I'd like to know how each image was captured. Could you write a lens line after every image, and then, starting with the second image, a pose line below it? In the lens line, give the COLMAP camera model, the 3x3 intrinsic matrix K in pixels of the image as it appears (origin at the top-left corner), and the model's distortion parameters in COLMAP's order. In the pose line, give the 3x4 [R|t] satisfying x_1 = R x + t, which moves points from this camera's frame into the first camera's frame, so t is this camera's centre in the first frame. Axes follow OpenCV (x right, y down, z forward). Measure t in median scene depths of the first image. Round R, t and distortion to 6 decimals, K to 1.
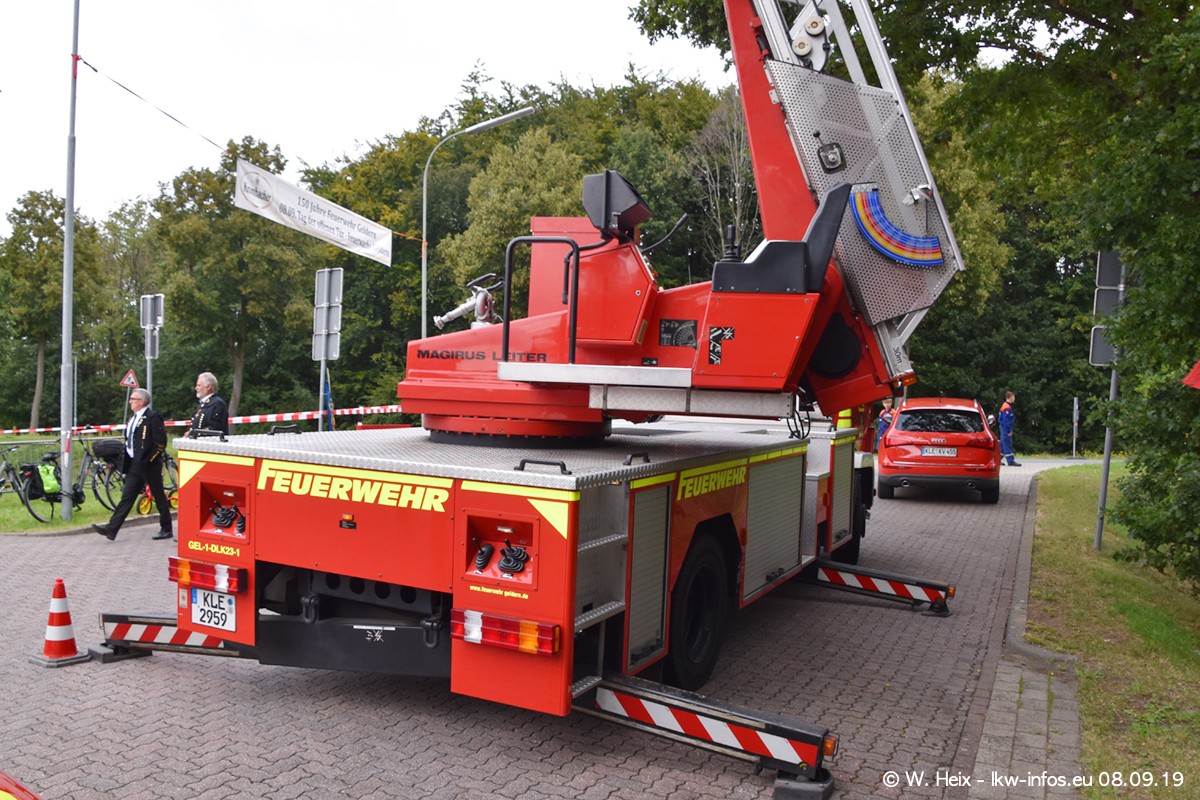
lens RADIAL K [[993.2, 0, 553.8], [0, 993.2, 446.4], [0, 0, 1]] dist [-0.140168, 0.080988]
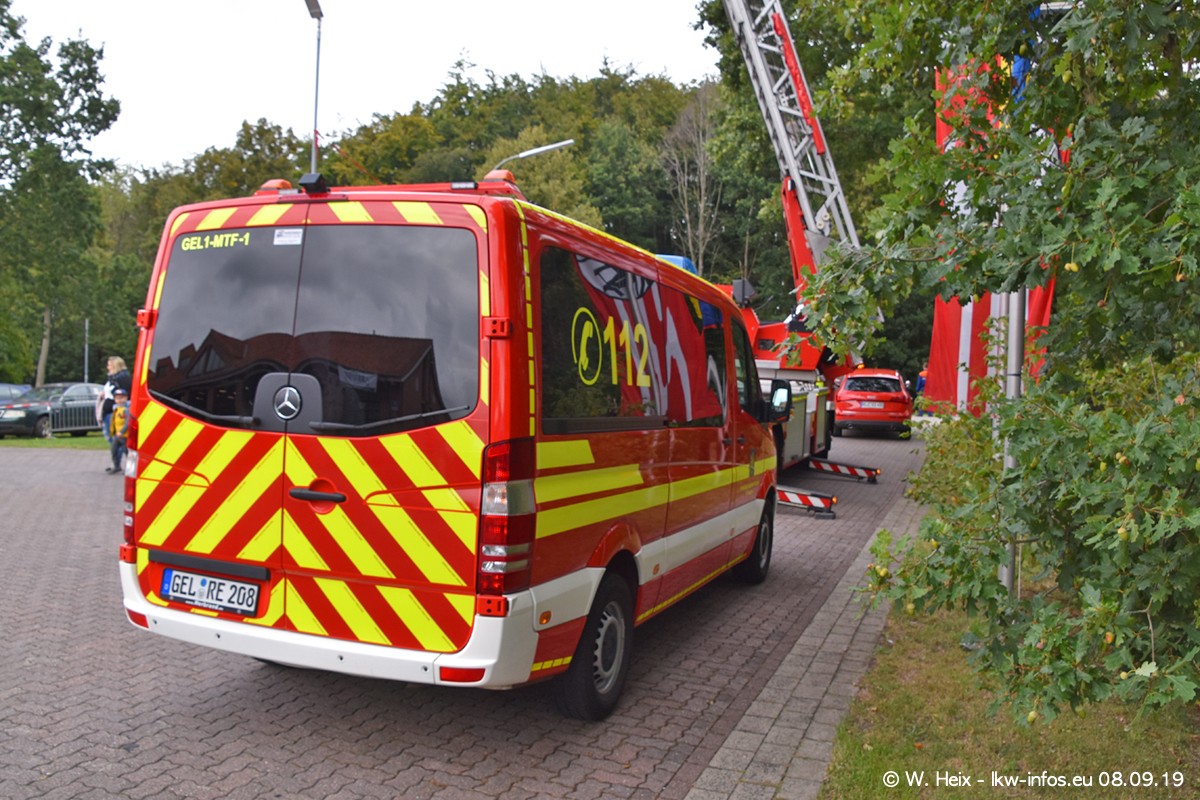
lens RADIAL K [[1029.5, 0, 602.9], [0, 1029.5, 428.2], [0, 0, 1]] dist [-0.150931, 0.092119]
pose [[0.992903, 0.004981, 0.118825, -0.069025], [-0.007151, 0.999815, 0.017845, 0.005444], [-0.118715, -0.018568, 0.992755, -0.173631]]
